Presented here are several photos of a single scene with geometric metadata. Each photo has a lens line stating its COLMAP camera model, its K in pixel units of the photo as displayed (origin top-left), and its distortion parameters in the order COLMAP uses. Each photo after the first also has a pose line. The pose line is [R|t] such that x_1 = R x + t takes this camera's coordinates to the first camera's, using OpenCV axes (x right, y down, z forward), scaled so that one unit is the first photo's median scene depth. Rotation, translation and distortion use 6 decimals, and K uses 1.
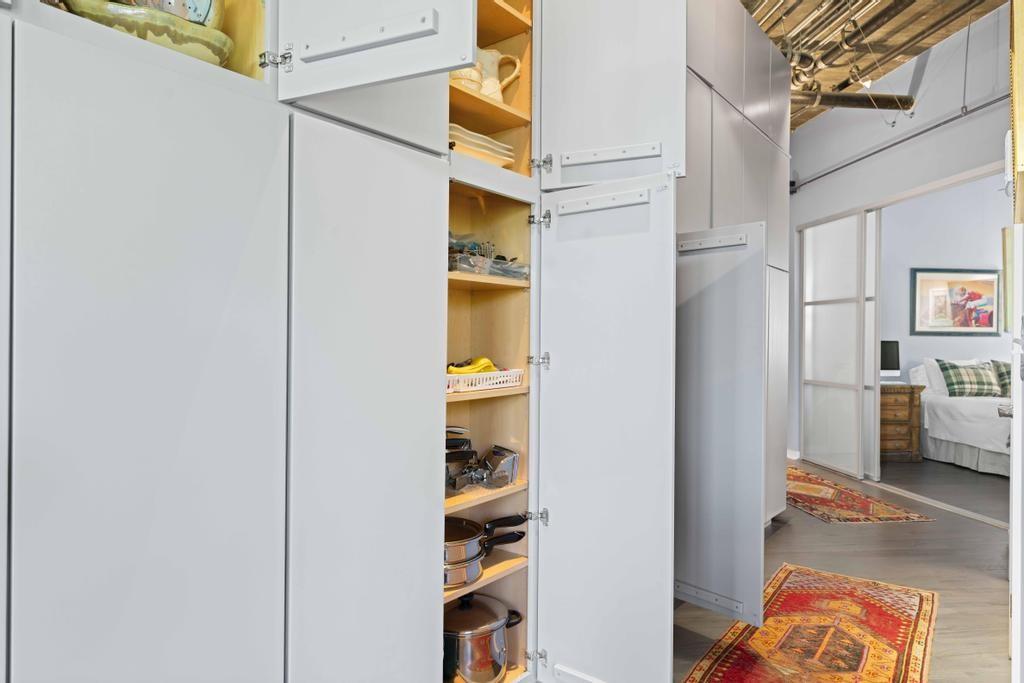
lens RADIAL K [[636.1, 0, 515.6], [0, 636.1, 335.5], [0, 0, 1]] dist [0.002472, 0.001714]
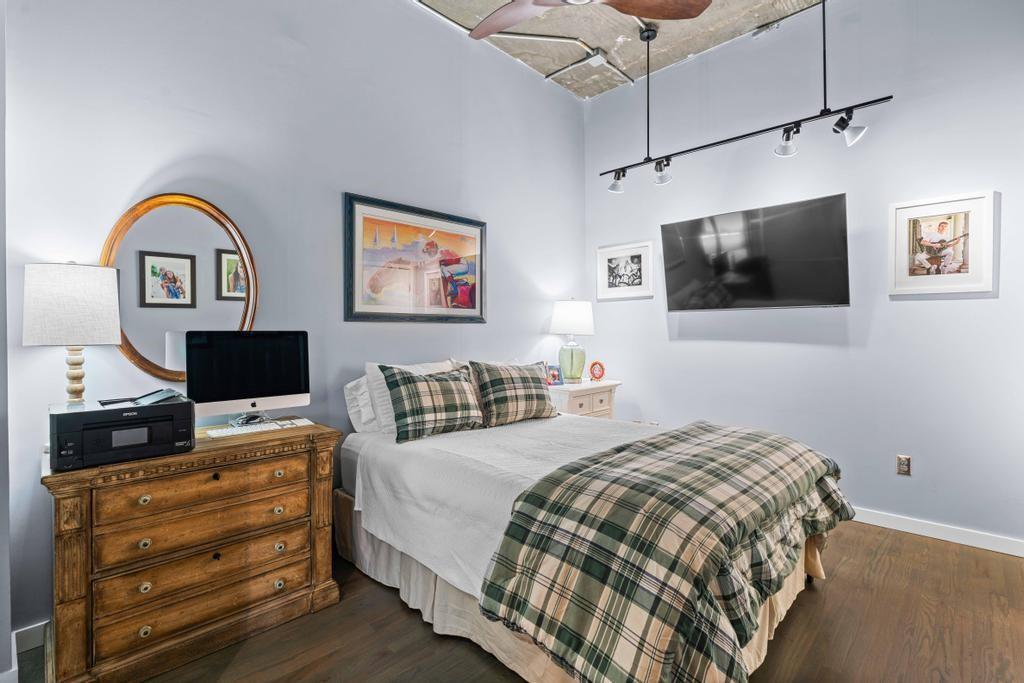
lens RADIAL K [[467.8, 0, 509.6], [0, 467.8, 338.9], [0, 0, 1]] dist [-0.012023, 0.002521]
pose [[0.784295, -0.020660, 0.620043, 0.521098], [0.011514, 0.999758, 0.018748, 0.010077], [-0.620281, -0.007565, 0.784343, 0.655662]]
